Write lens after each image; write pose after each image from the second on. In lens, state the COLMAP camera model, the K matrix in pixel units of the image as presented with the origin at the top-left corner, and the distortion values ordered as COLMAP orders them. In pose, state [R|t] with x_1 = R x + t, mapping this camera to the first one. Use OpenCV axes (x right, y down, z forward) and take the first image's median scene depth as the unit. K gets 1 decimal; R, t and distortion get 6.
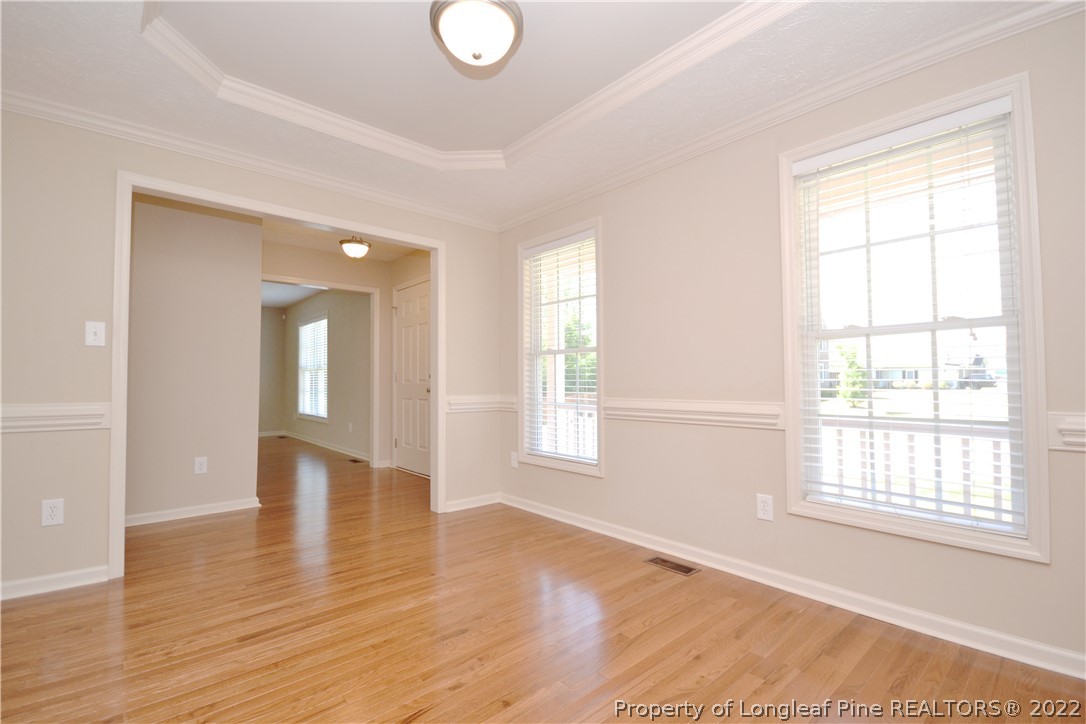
lens RADIAL K [[478.0, 0, 526.9], [0, 478.0, 396.2], [0, 0, 1]] dist [-0.000504, -0.000076]
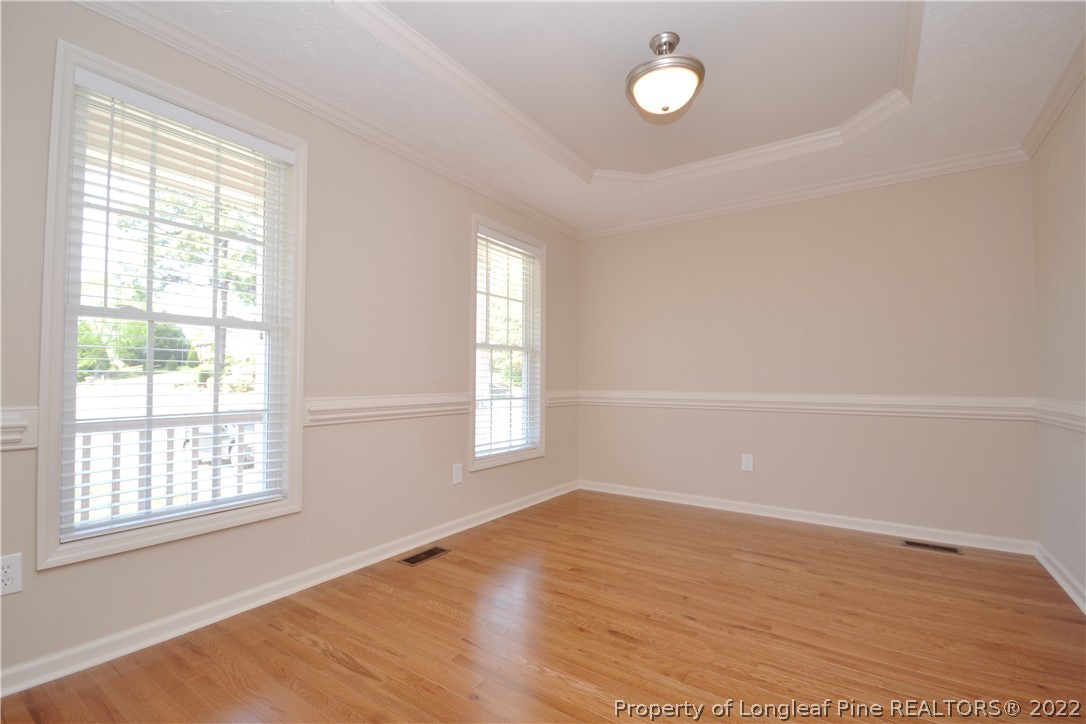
lens RADIAL K [[481.5, 0, 539.0], [0, 481.5, 366.7], [0, 0, 1]] dist [0.012496, -0.014348]
pose [[-0.254188, 0.025745, 0.966812, -0.818601], [0.025747, 0.999471, -0.019846, -0.029411], [-0.966812, 0.019848, -0.254717, 1.066038]]
